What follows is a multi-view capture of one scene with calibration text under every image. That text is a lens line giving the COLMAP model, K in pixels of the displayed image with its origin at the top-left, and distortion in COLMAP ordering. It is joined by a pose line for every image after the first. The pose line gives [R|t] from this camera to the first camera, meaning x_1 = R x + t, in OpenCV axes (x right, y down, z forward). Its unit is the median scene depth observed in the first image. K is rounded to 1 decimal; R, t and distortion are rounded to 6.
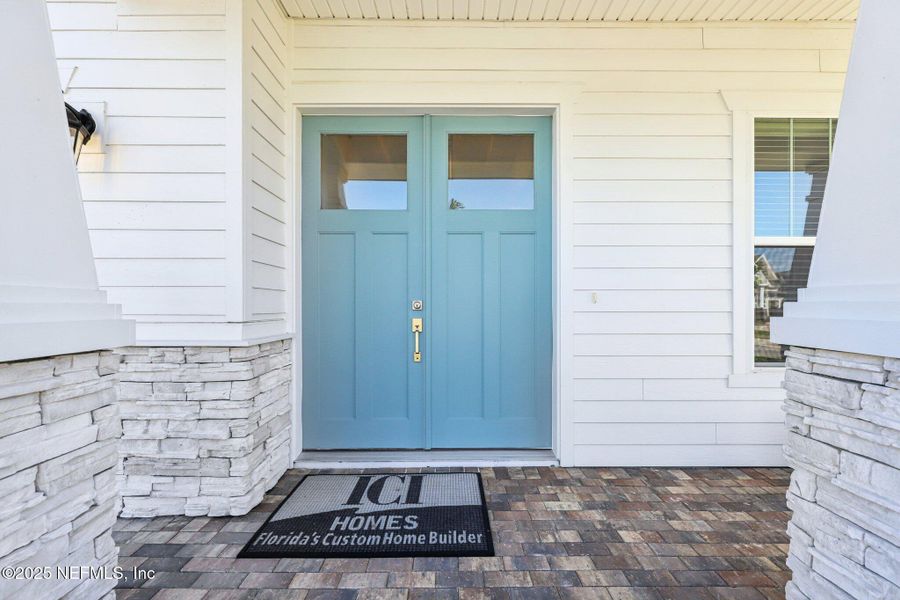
lens RADIAL K [[393.6, 0, 452.7], [0, 393.6, 304.5], [0, 0, 1]] dist [-0.000555, 0.000030]
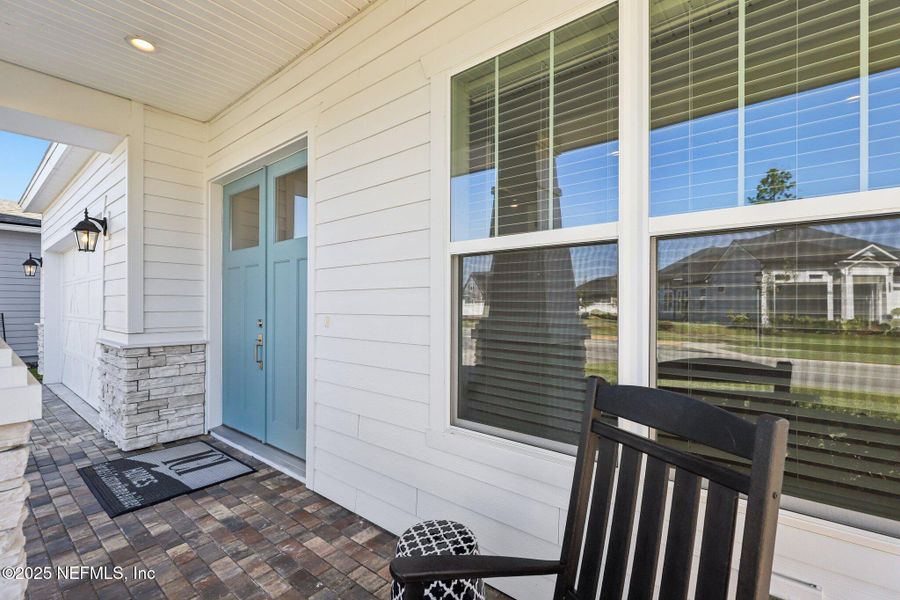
lens RADIAL K [[393.6, 0, 452.7], [0, 393.6, 304.5], [0, 0, 1]] dist [-0.000555, 0.000030]
pose [[0.779426, -0.000530, -0.626494, 1.484477], [0.002370, 0.999995, 0.002103, -0.076640], [0.626489, -0.003124, 0.779424, 0.543040]]
